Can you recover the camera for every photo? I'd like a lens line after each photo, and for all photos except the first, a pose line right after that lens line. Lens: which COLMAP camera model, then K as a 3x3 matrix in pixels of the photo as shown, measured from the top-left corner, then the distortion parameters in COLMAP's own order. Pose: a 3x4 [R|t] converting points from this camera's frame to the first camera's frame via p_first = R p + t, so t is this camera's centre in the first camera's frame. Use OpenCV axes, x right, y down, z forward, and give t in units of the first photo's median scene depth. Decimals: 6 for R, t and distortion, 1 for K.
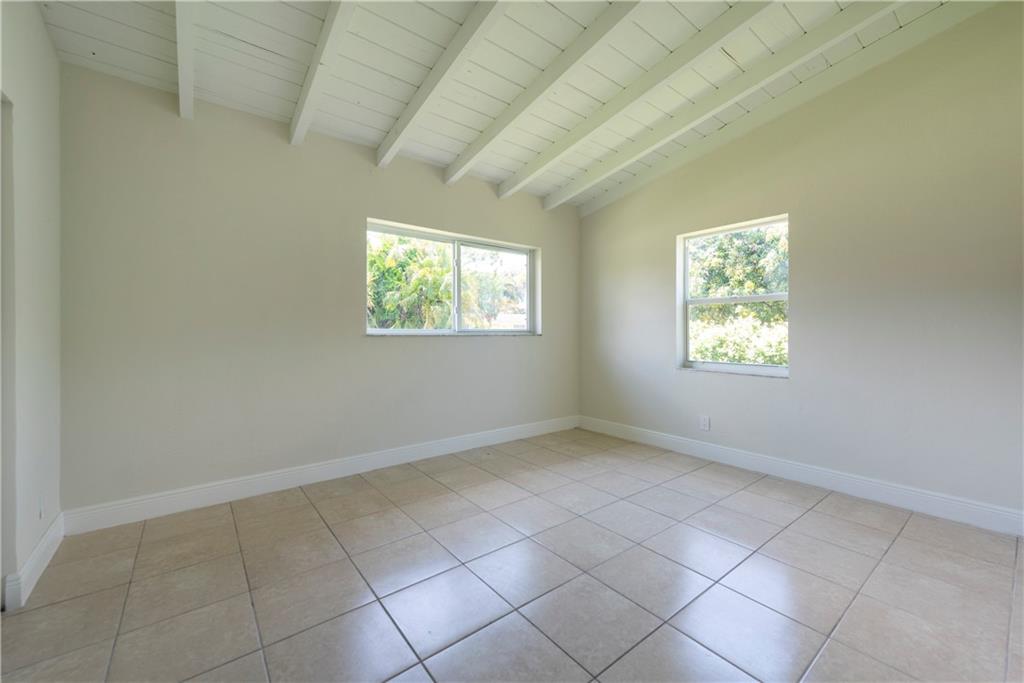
lens RADIAL K [[409.3, 0, 517.0], [0, 409.3, 336.4], [0, 0, 1]] dist [0.001955, 0.000057]
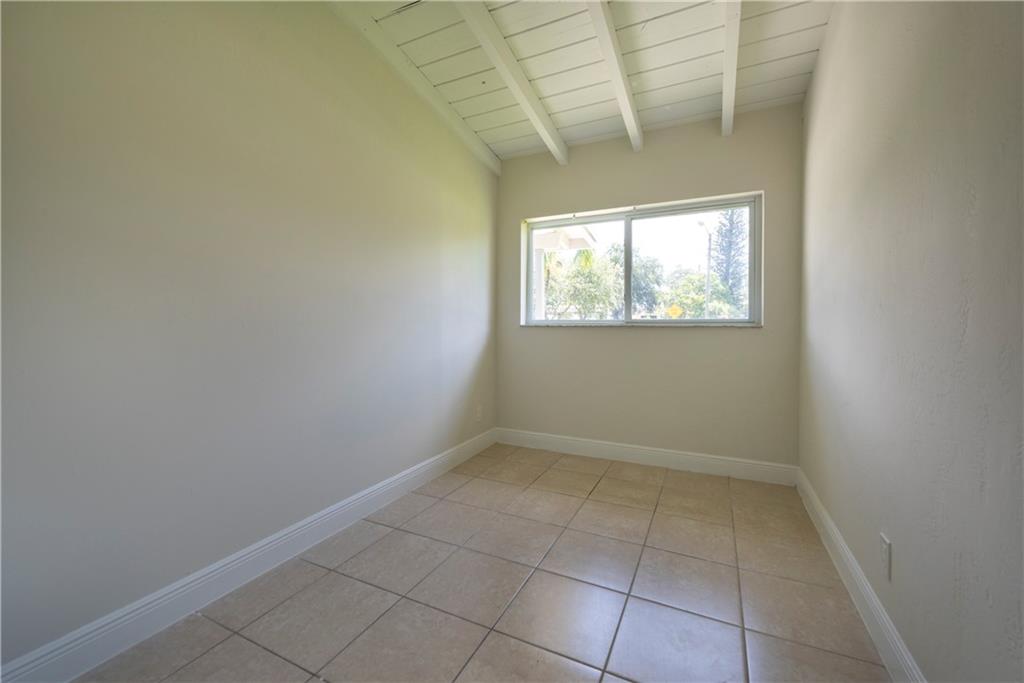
lens RADIAL K [[409.3, 0, 517.0], [0, 409.3, 336.4], [0, 0, 1]] dist [0.001955, 0.000057]
pose [[0.433838, 0.024100, -0.900669, 0.519510], [-0.006584, 0.999700, 0.023579, -0.001241], [0.900967, -0.004300, 0.433867, 0.415734]]
